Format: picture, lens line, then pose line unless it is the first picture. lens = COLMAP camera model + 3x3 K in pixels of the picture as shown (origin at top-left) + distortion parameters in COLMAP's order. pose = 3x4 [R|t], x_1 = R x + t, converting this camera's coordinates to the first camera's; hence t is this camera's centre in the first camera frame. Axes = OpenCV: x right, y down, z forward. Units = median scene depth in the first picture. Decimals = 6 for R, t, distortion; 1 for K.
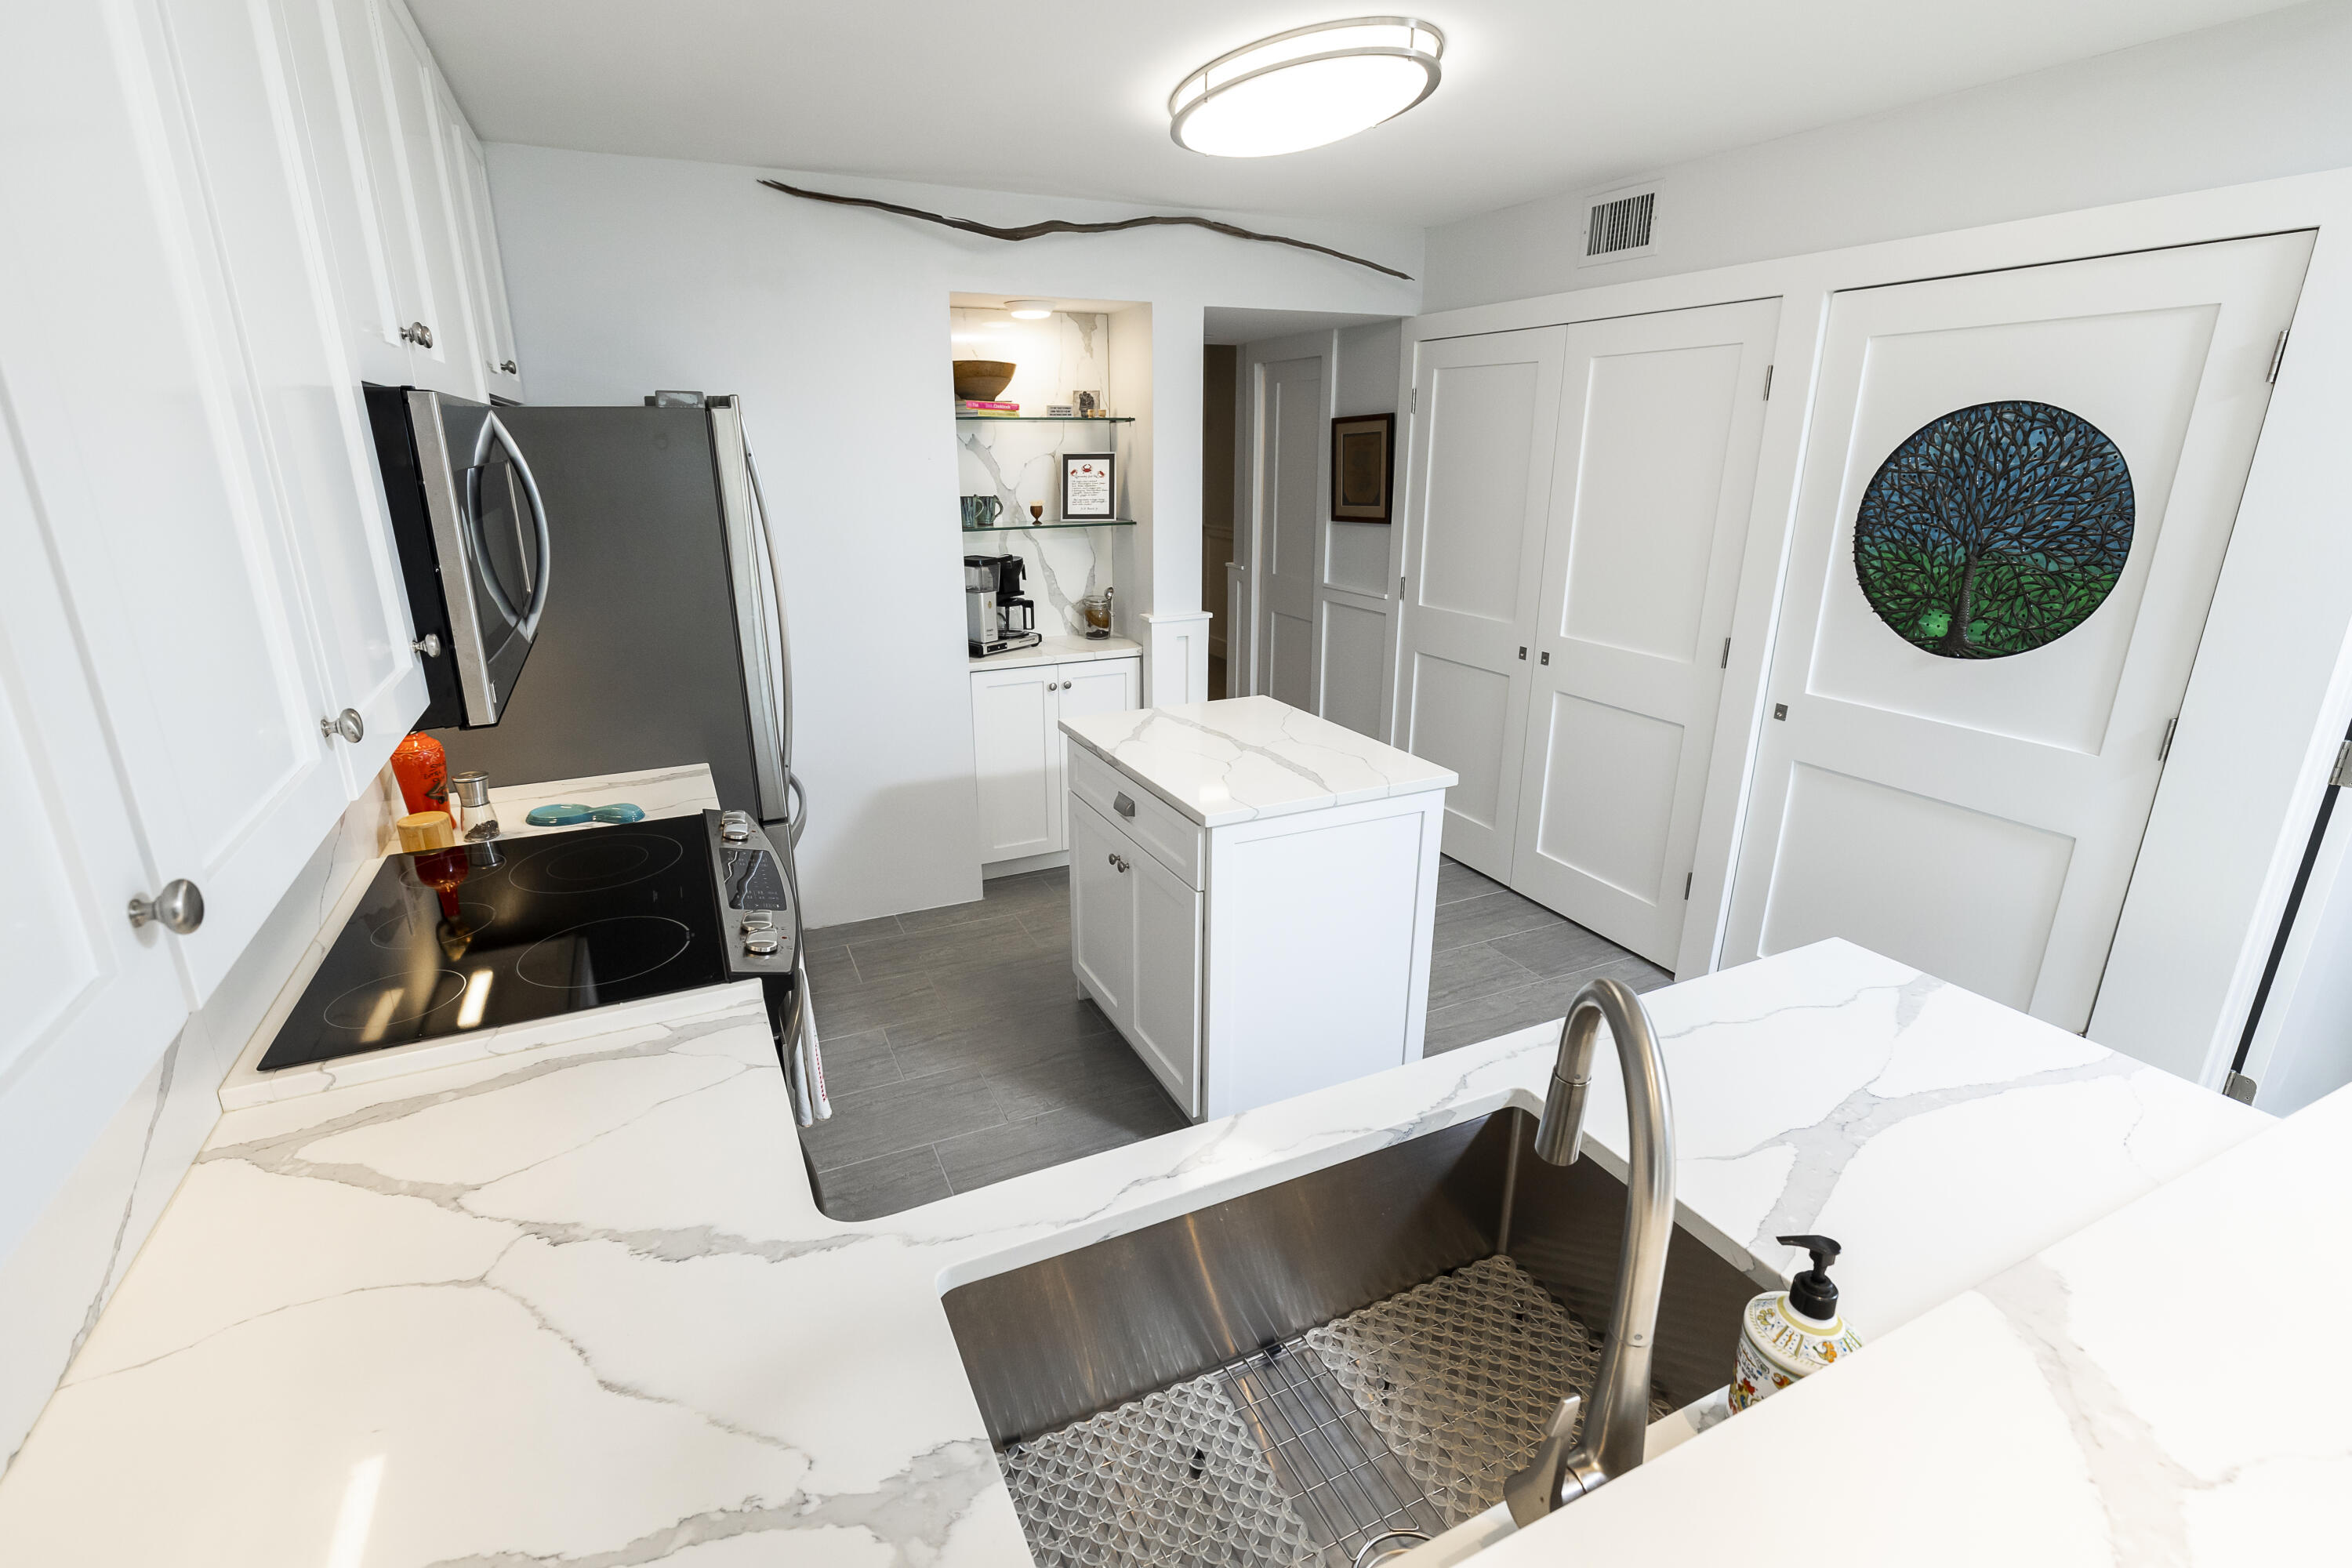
lens RADIAL K [[1073.3, 0, 1157.8], [0, 1073.3, 778.0], [0, 0, 1]] dist [0.000126, 0.000029]
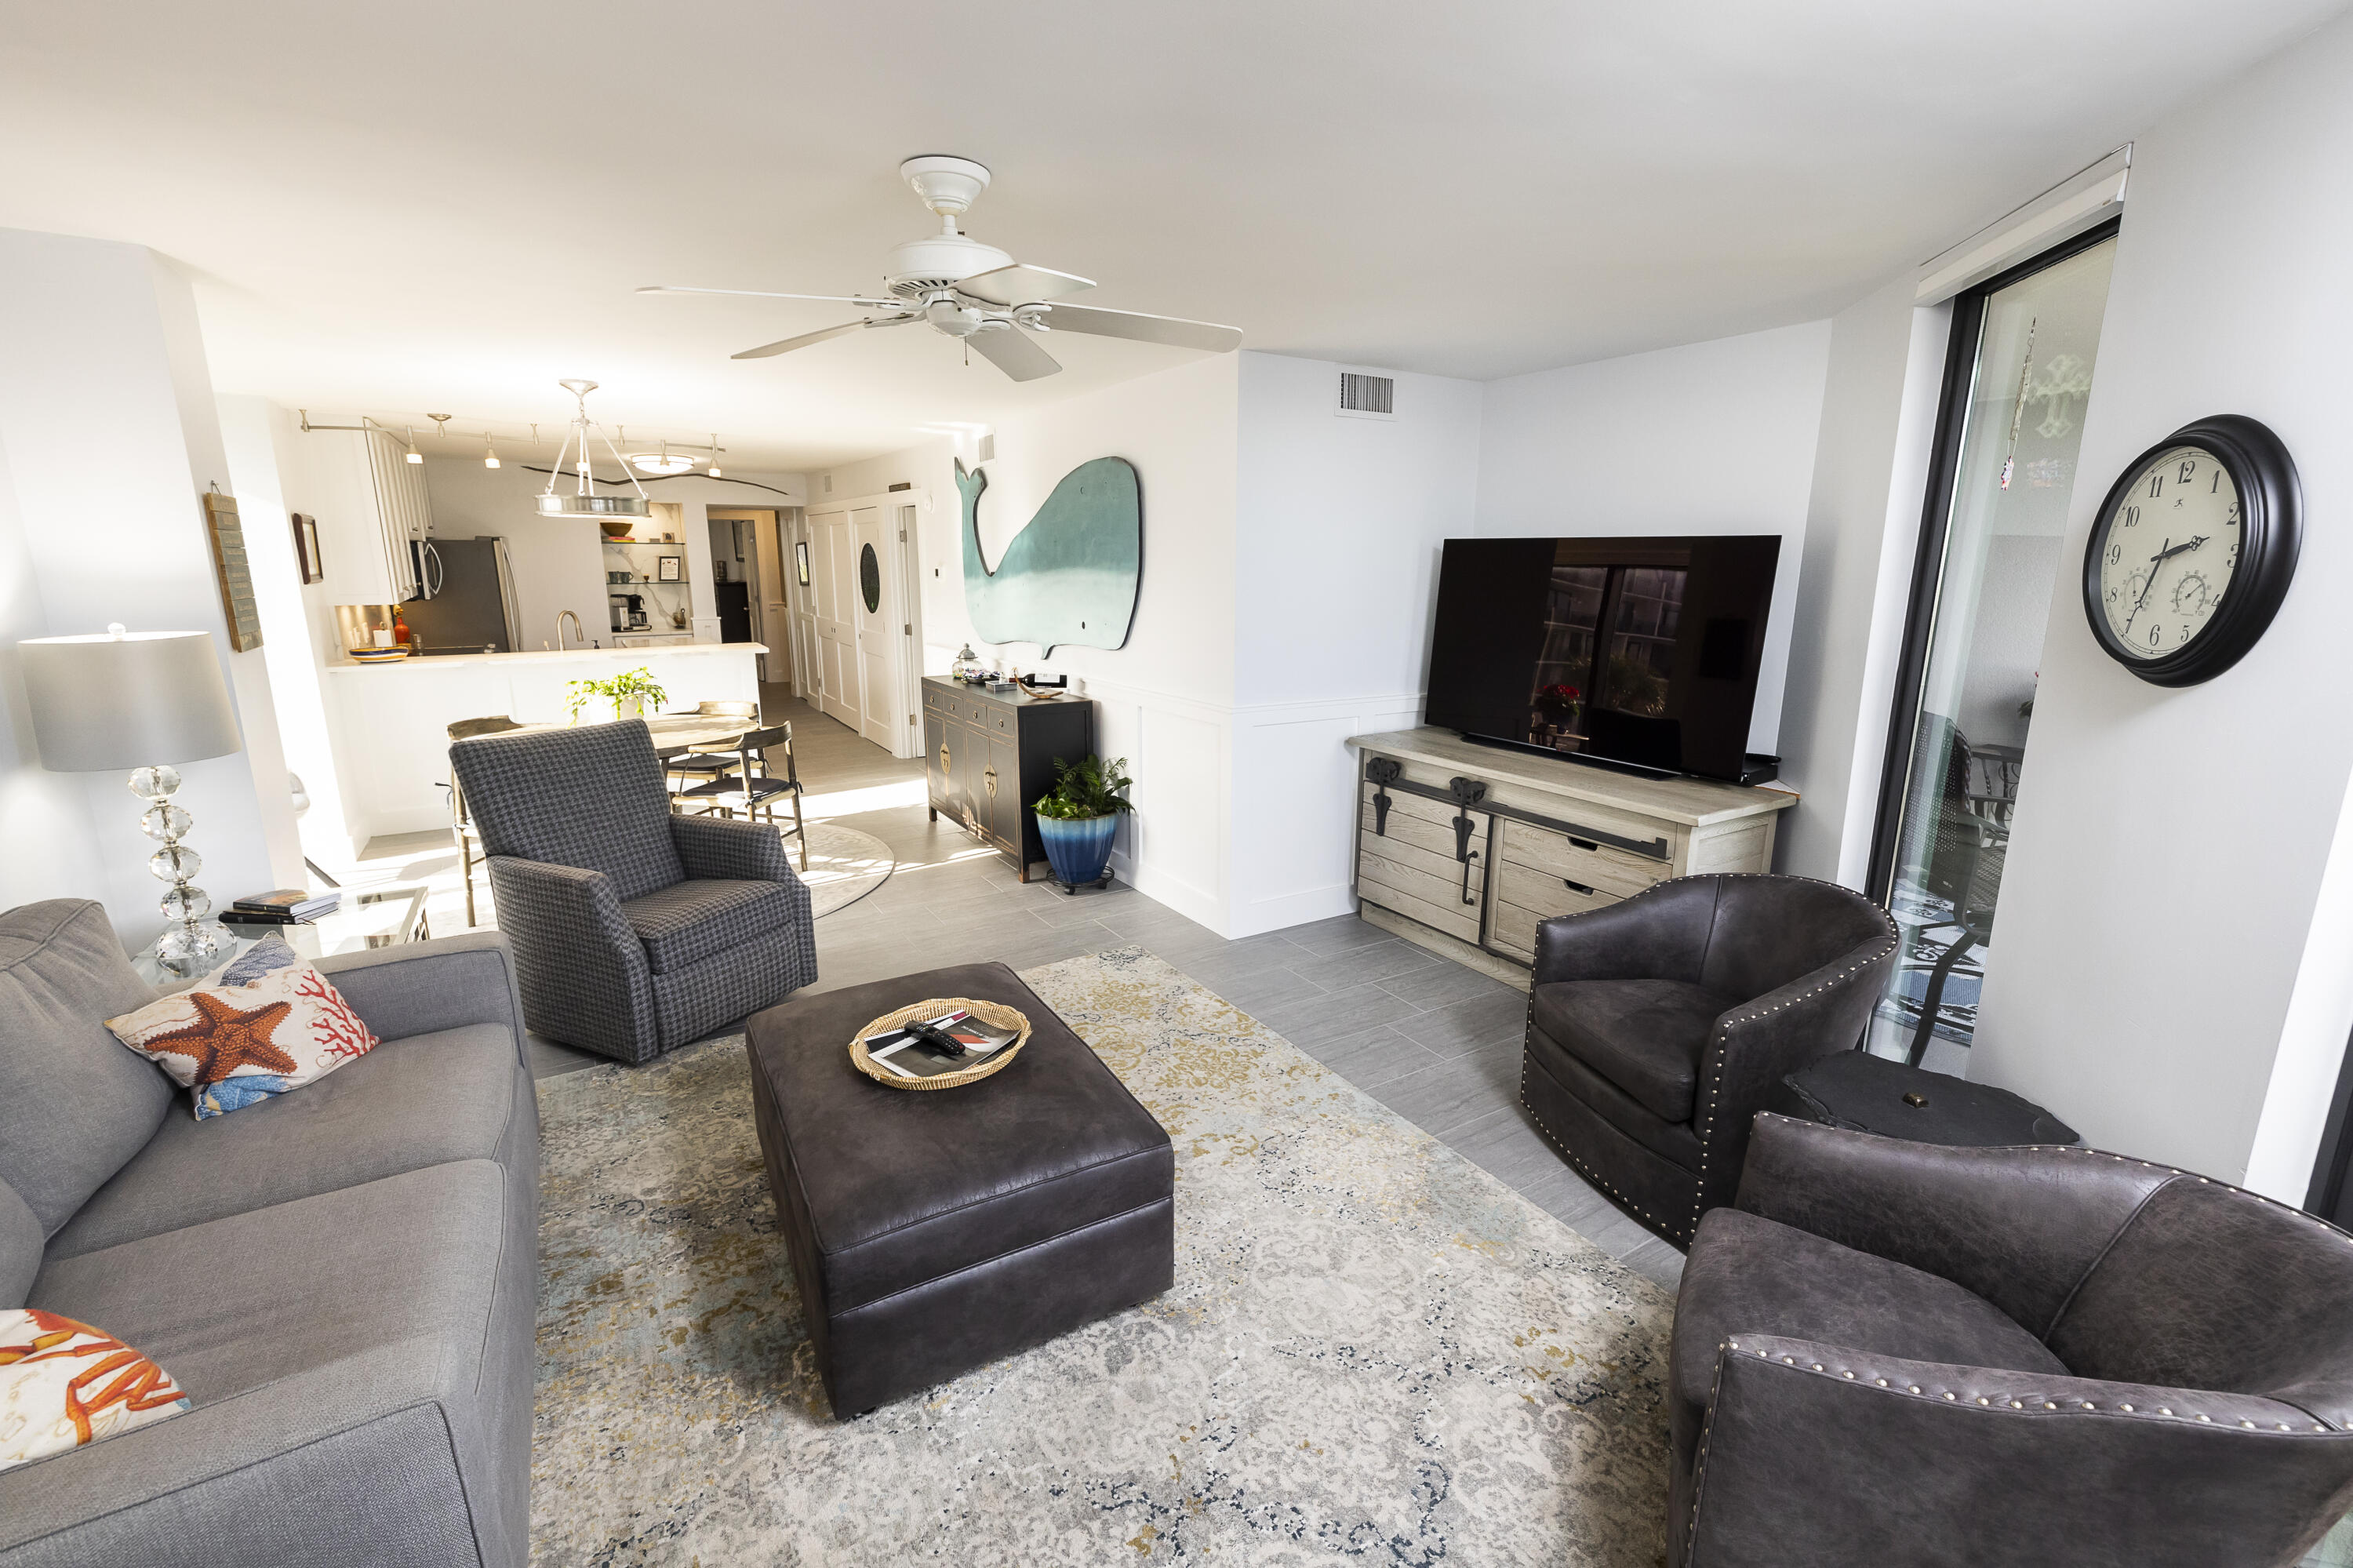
lens RADIAL K [[1001.3, 0, 1173.2], [0, 1001.3, 771.2], [0, 0, 1]] dist [0.002014, -0.000114]
pose [[0.993555, -0.016967, 0.112077, 0.886915], [0.027141, 0.995583, -0.089882, 0.477428], [-0.110057, 0.092344, 0.989626, -1.520413]]
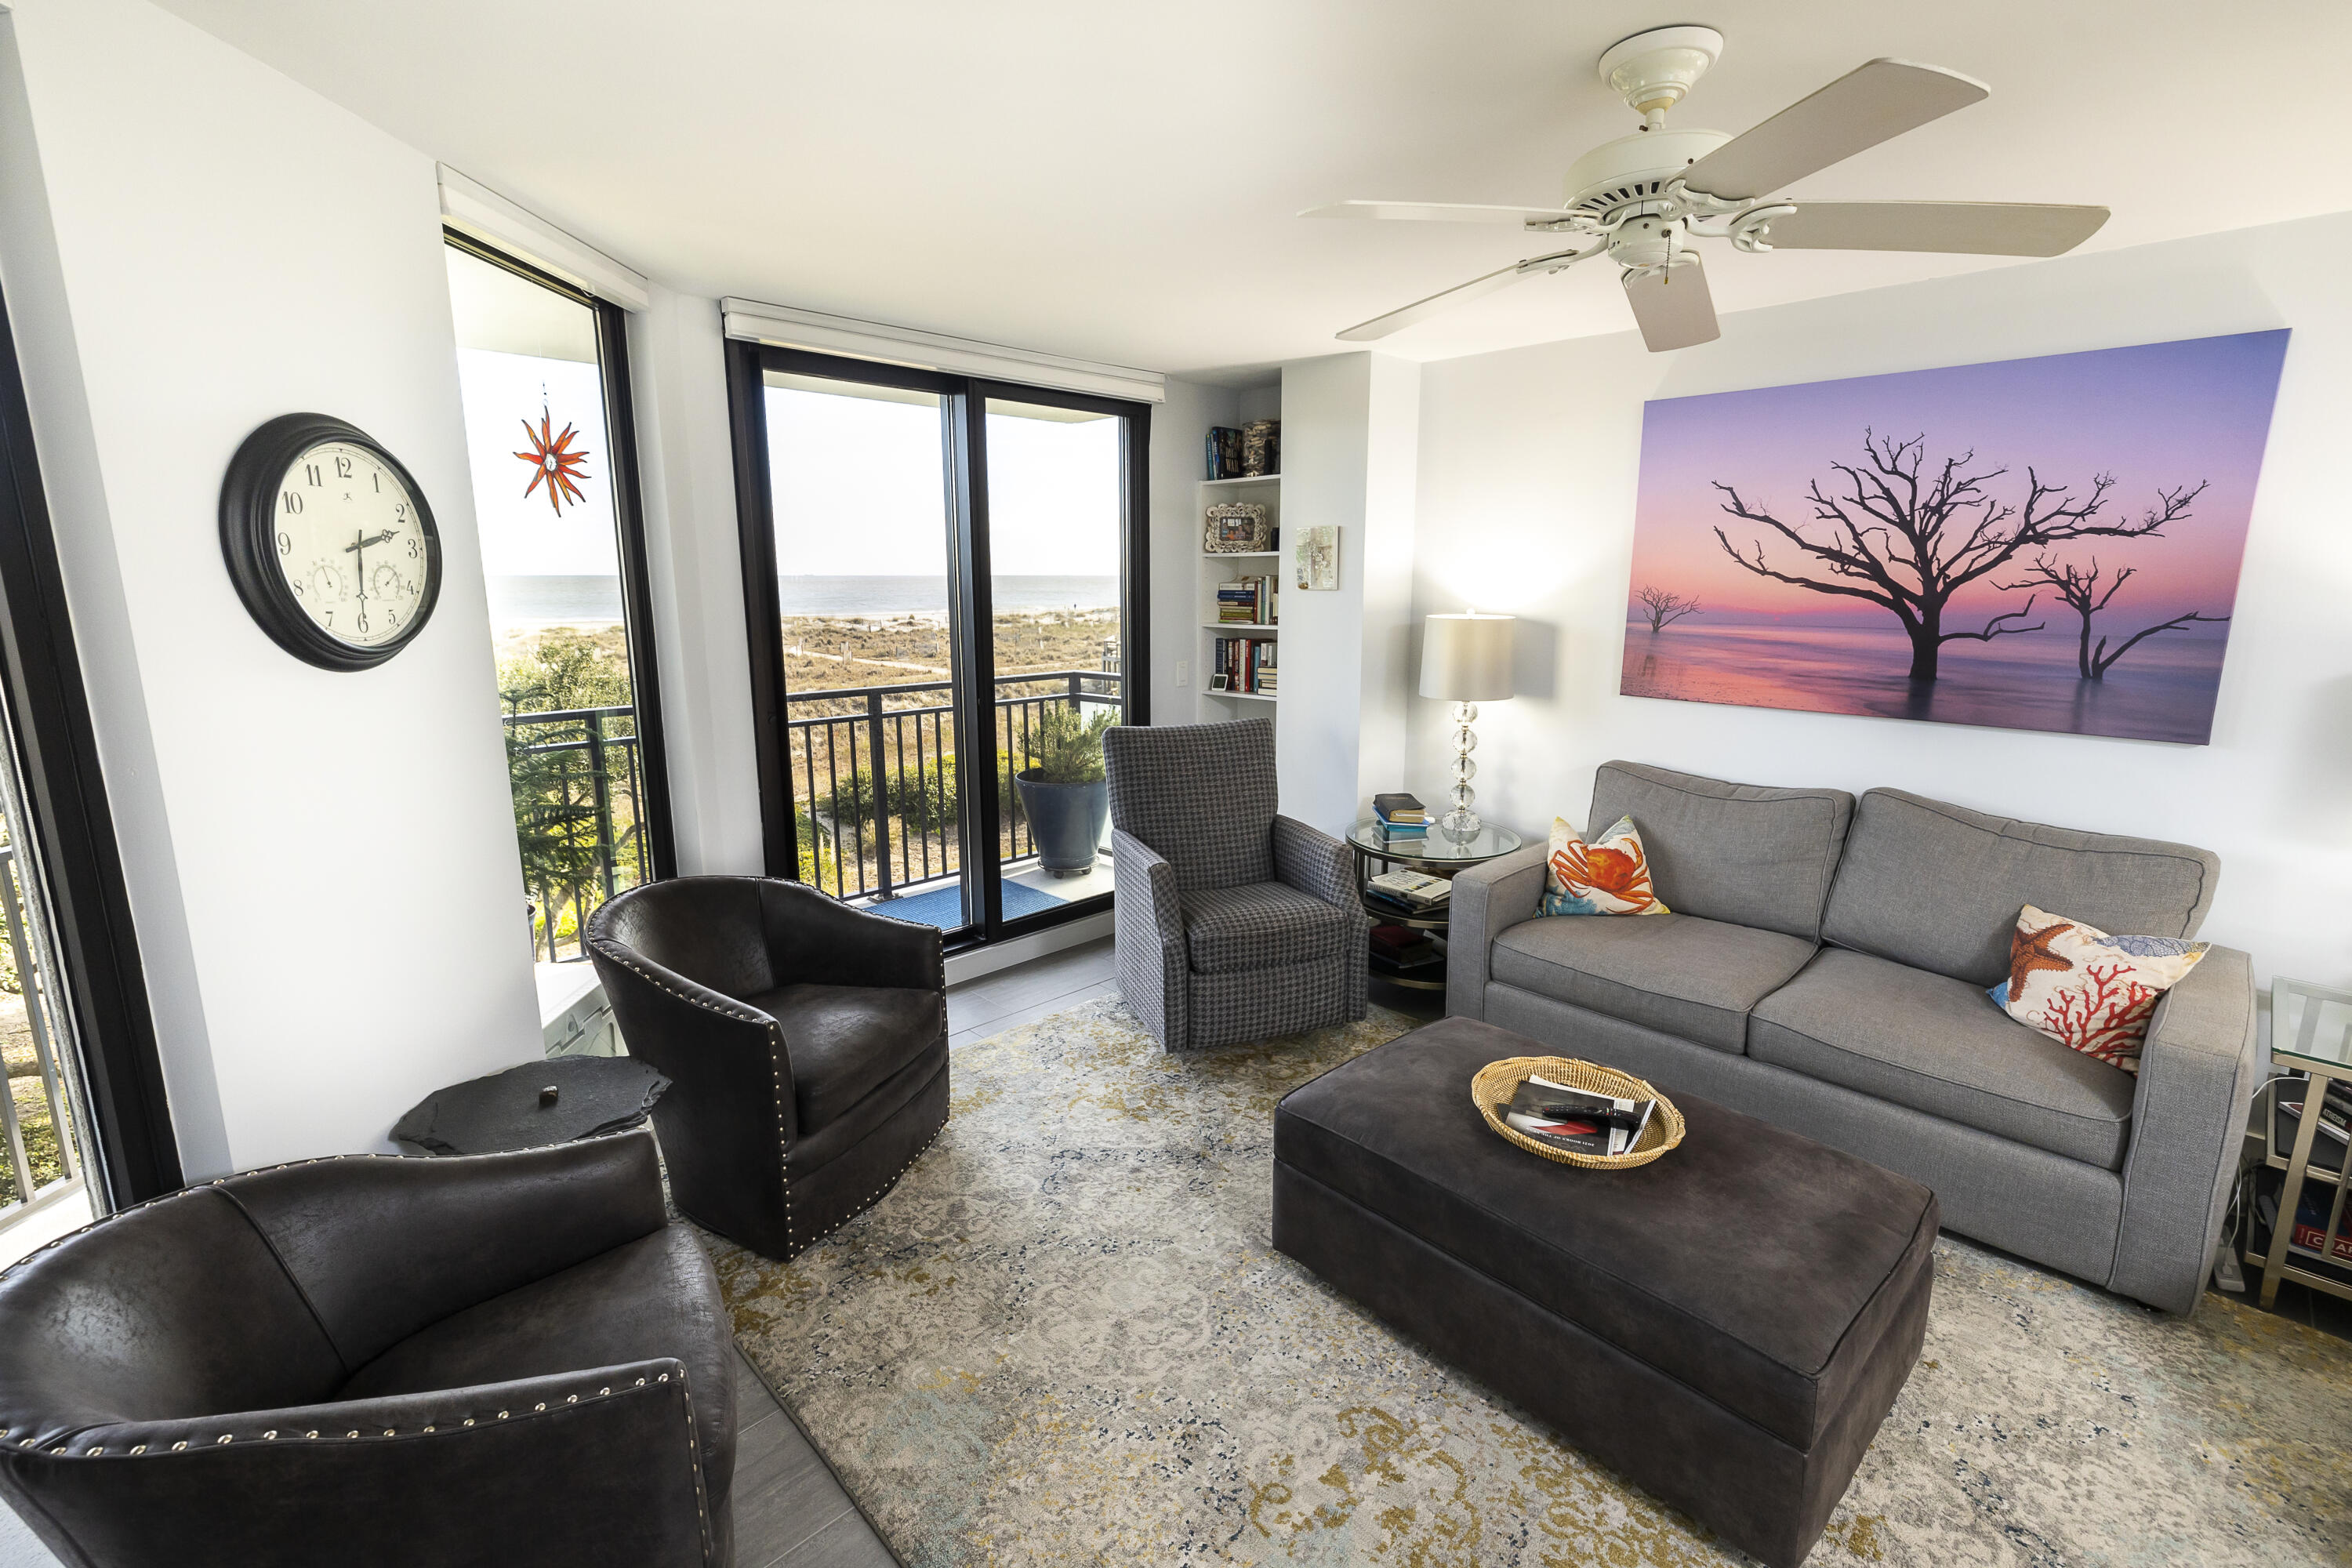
lens RADIAL K [[1000.9, 0, 1172.7], [0, 1000.9, 771.2], [0, 0, 1]] dist [0.002014, -0.000114]
pose [[-0.943769, 0.067933, -0.323551, 1.163899], [-0.095939, 0.880272, 0.464668, 0.207292], [0.316379, 0.469580, -0.824256, -0.629967]]
